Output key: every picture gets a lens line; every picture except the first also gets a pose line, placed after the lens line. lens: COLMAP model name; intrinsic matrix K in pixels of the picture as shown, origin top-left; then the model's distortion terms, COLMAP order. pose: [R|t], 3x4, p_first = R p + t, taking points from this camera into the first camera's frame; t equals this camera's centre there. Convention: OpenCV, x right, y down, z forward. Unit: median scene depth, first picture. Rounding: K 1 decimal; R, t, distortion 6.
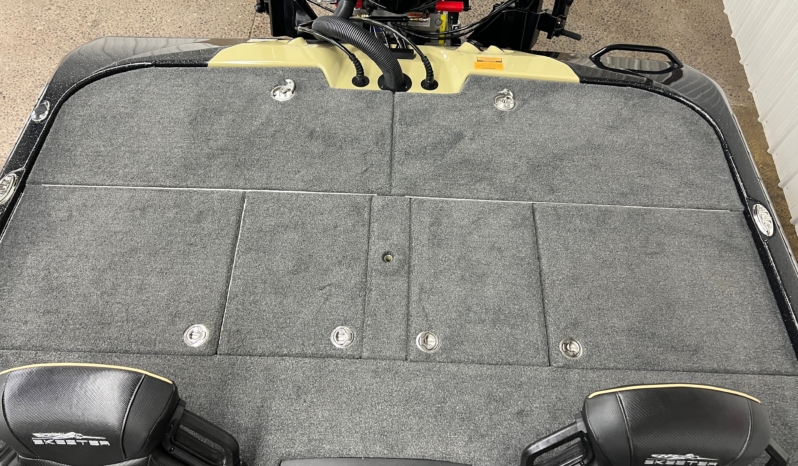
lens RADIAL K [[627.0, 0, 396.9], [0, 627.0, 233.4], [0, 0, 1]] dist [0.043757, -0.025189]
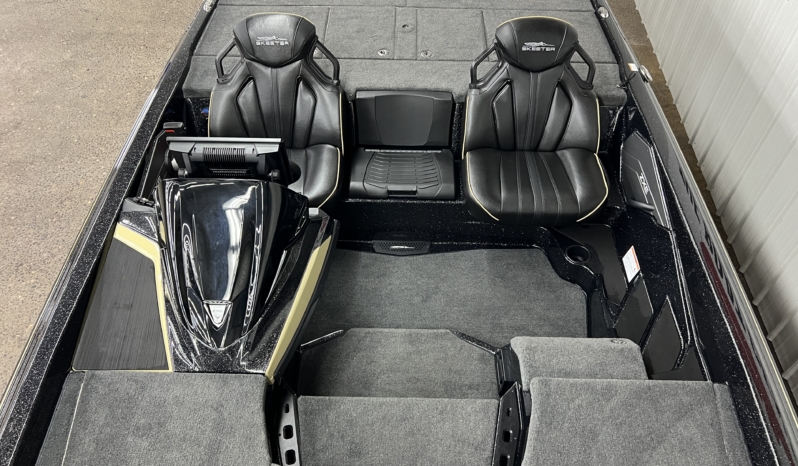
lens RADIAL K [[627.0, 0, 401.0], [0, 627.0, 232.9], [0, 0, 1]] dist [0.043757, -0.025189]
pose [[0.999594, -0.026396, -0.010694, -0.011416], [0.024047, 0.983432, -0.179673, 0.468805], [0.015259, 0.179343, 0.983668, -0.367398]]
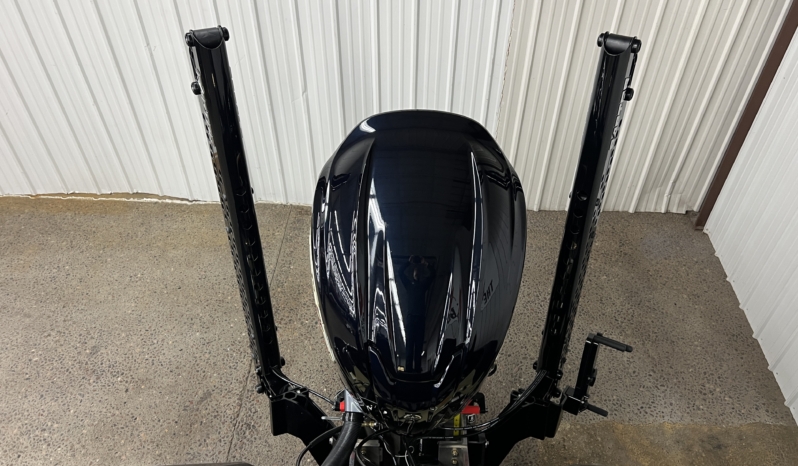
lens RADIAL K [[627.0, 0, 400.0], [0, 627.0, 237.4], [0, 0, 1]] dist [0.043757, -0.025189]
pose [[0.999459, -0.032714, -0.003530, 0.000129], [0.030714, 0.966037, -0.256571, -0.249100], [0.011804, 0.256324, 0.966519, 0.028691]]
